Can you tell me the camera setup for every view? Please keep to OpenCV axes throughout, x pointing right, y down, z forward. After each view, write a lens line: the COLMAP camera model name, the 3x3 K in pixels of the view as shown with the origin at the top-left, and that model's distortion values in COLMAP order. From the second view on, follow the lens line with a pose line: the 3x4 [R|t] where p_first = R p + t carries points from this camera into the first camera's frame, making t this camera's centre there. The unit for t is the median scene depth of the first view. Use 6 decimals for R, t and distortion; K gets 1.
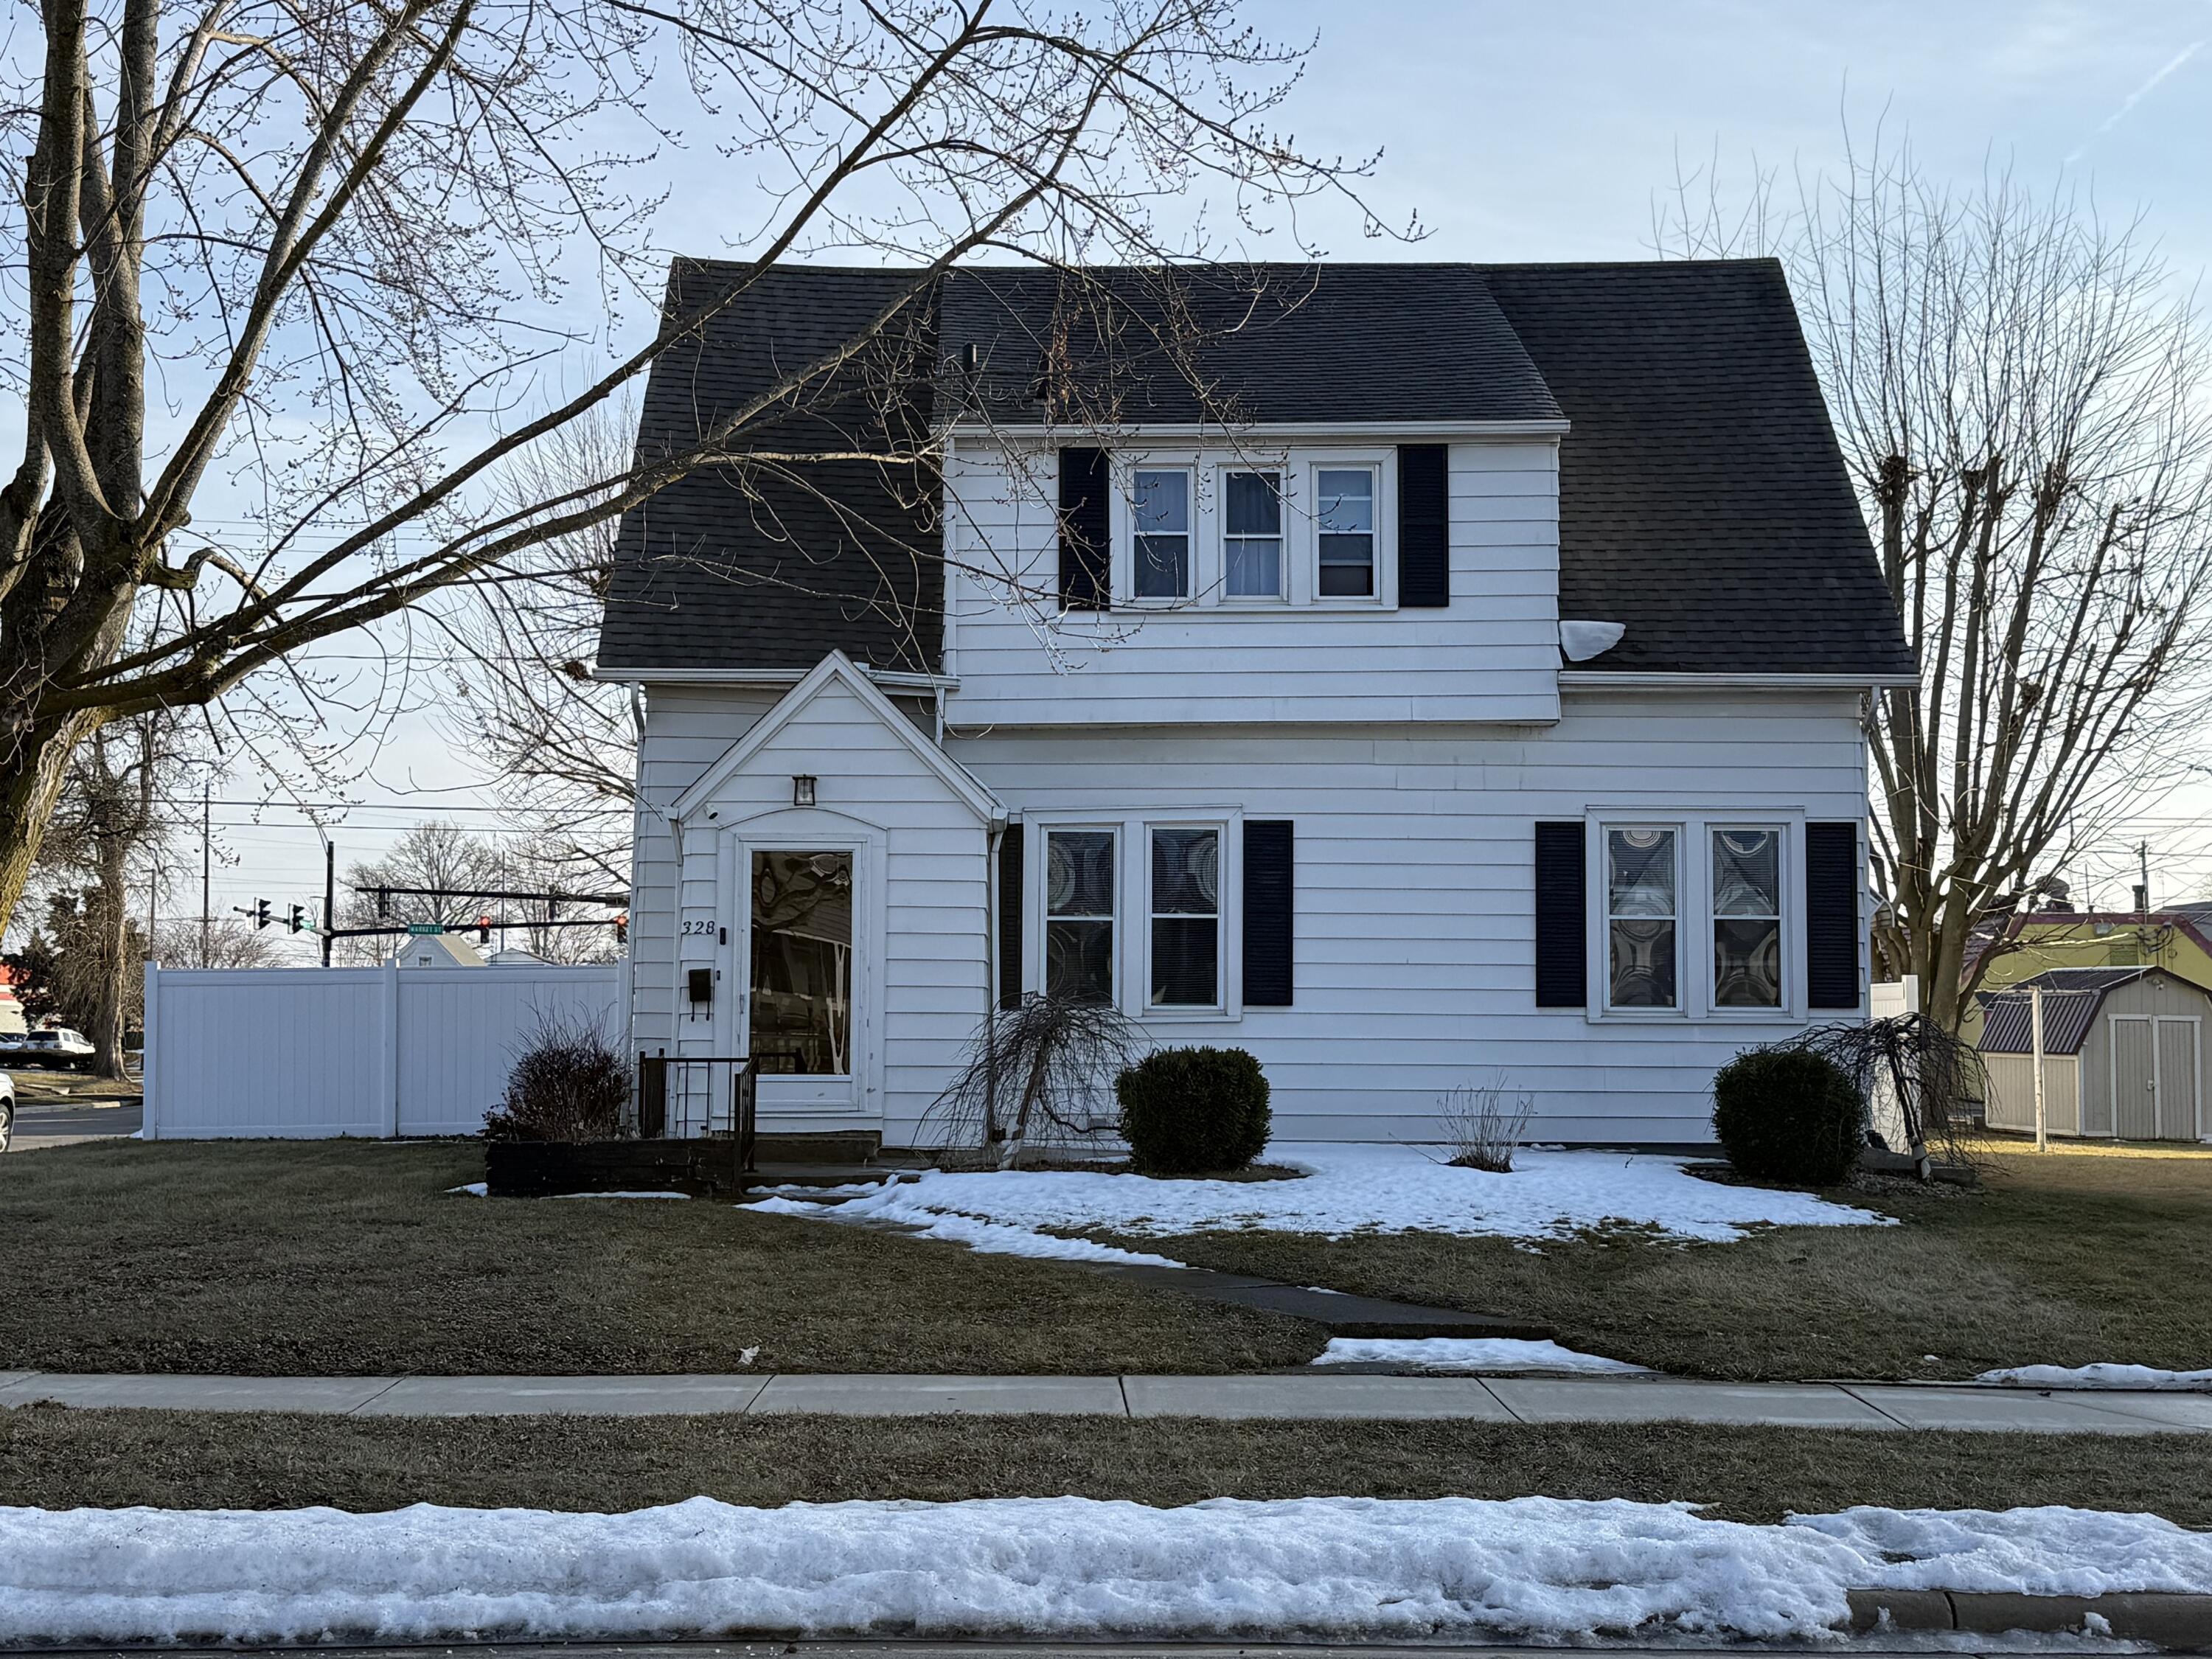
lens RADIAL K [[3025.0, 0, 1106.7], [0, 3025.0, 836.8], [0, 0, 1]] dist [0.170283, 0.000000]
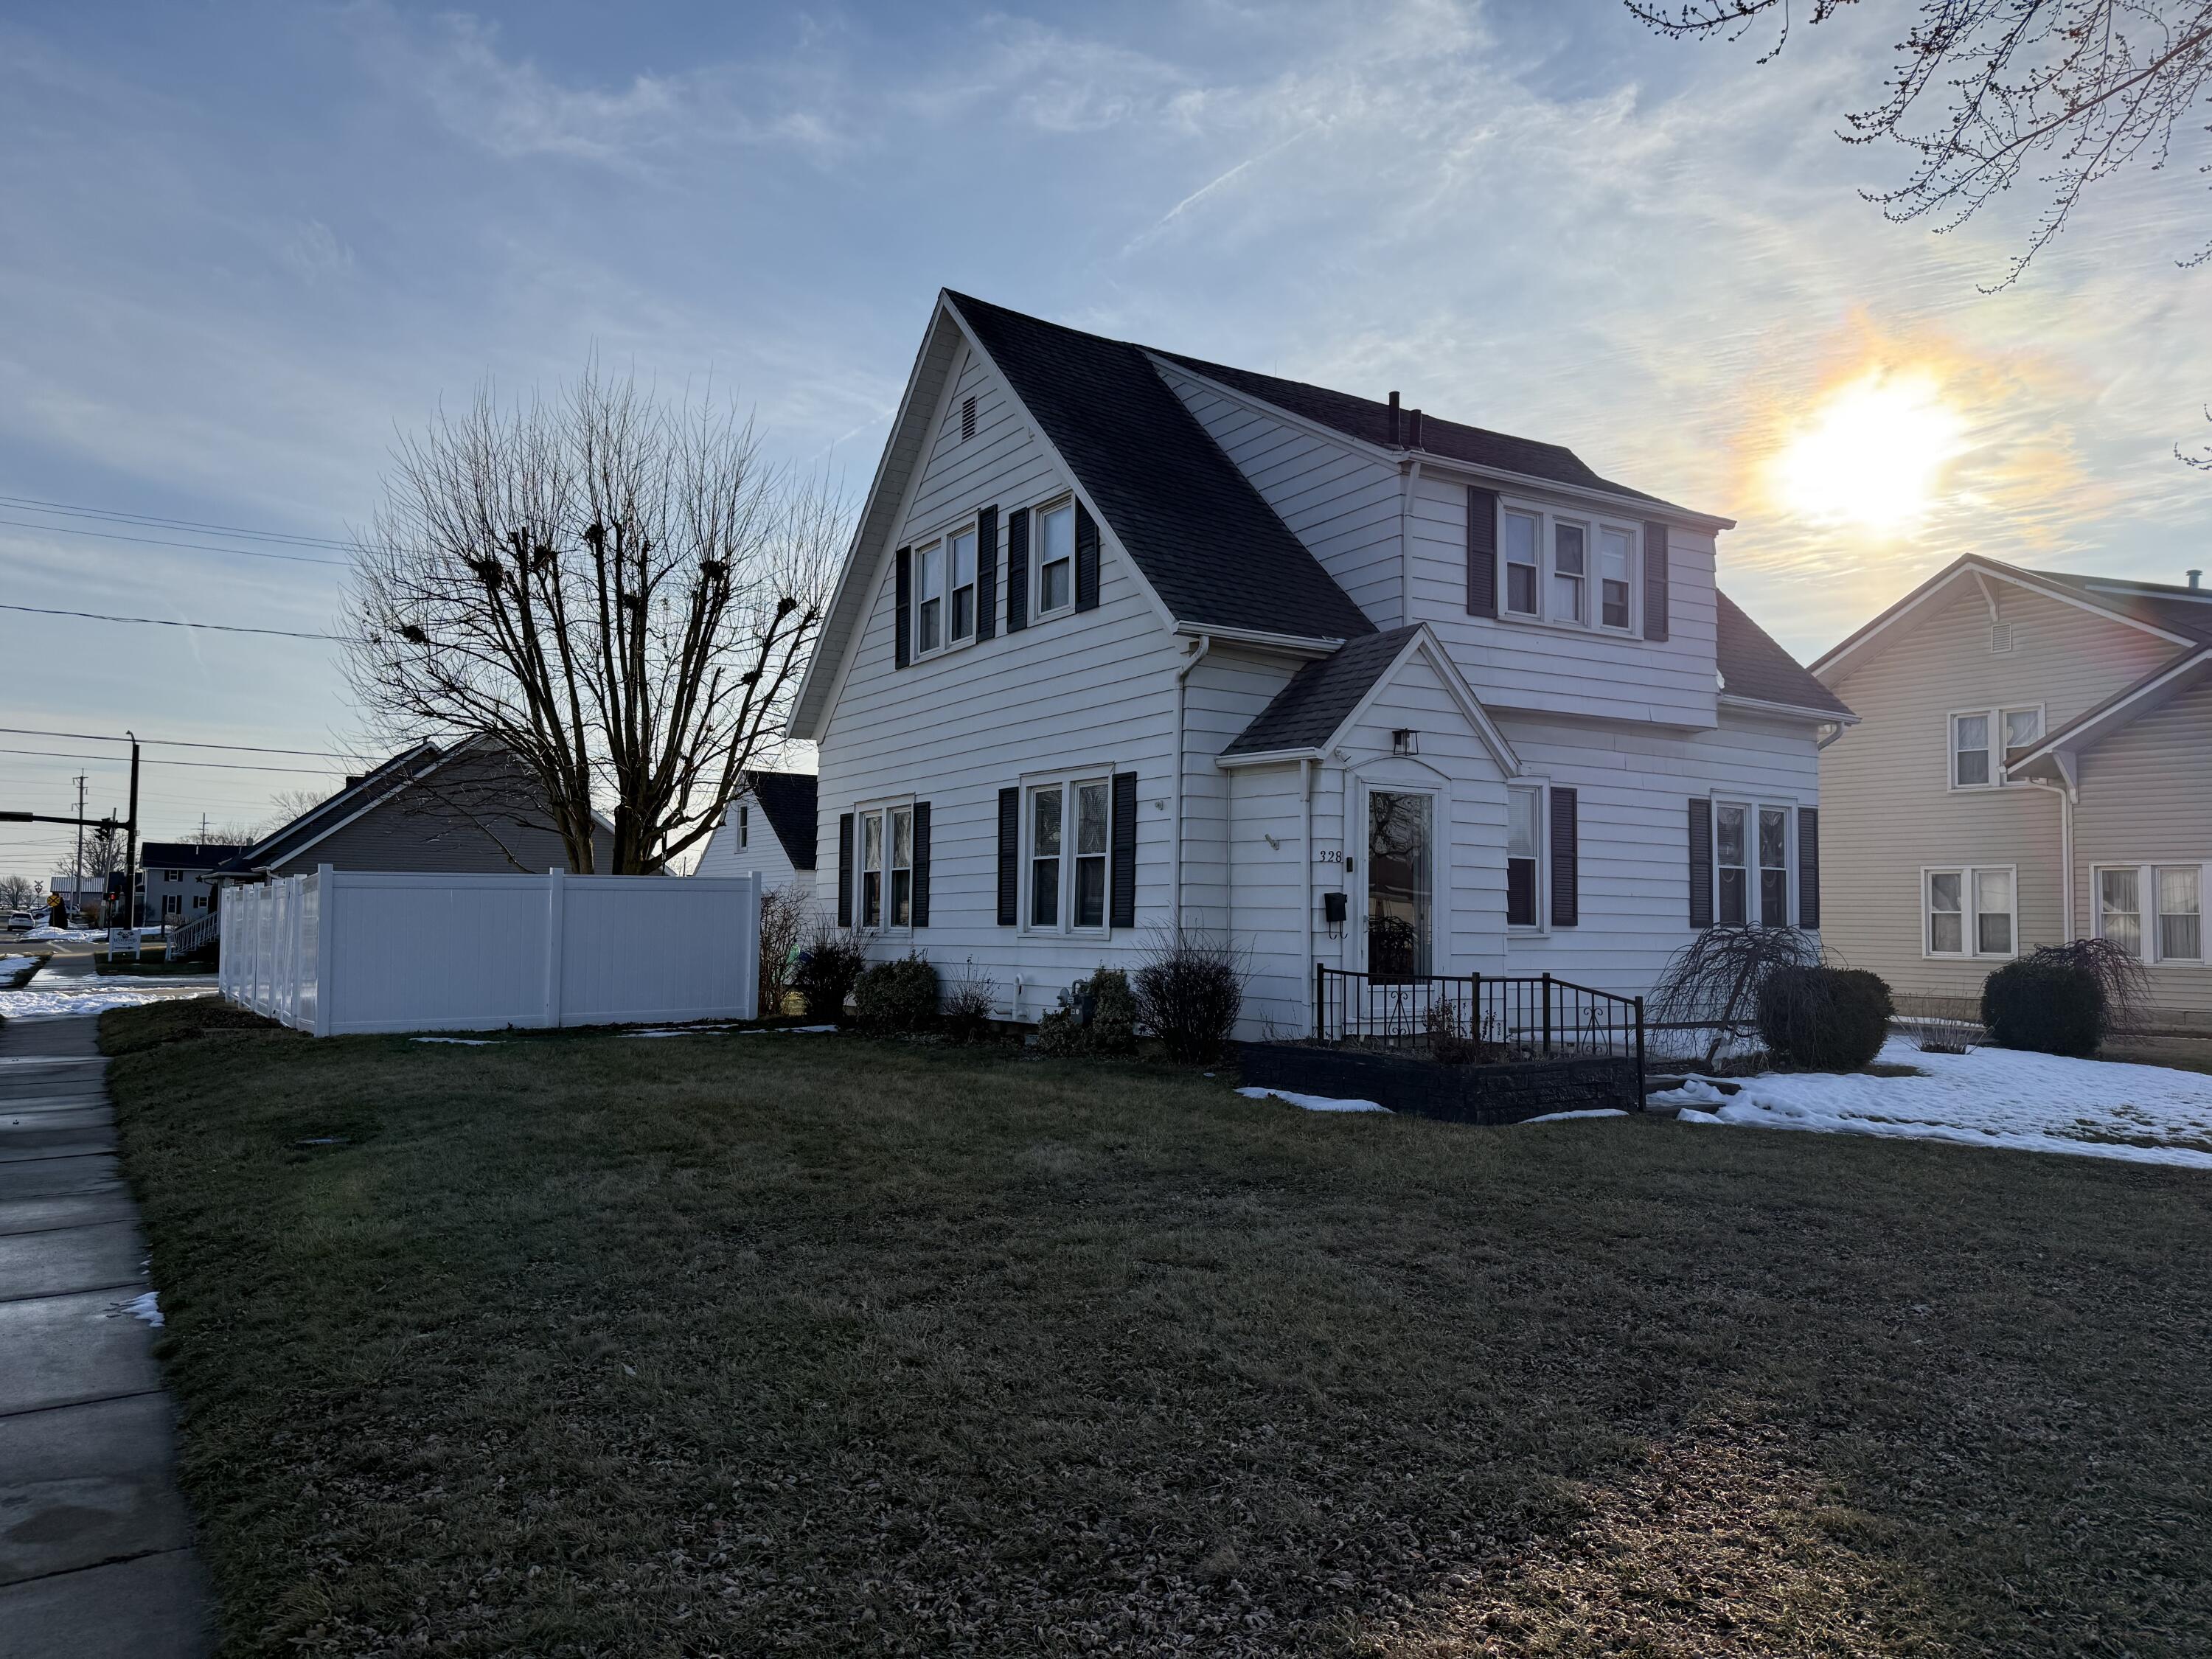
lens RADIAL K [[1562.7, 0, 1049.2], [0, 1562.7, 773.9], [0, 0, 1]] dist [0.071876, -0.083461]
pose [[0.851889, 0.054510, 0.520878, -0.534144], [-0.040110, 0.998438, -0.038887, 0.026289], [-0.522184, 0.012235, 0.852745, 0.553915]]
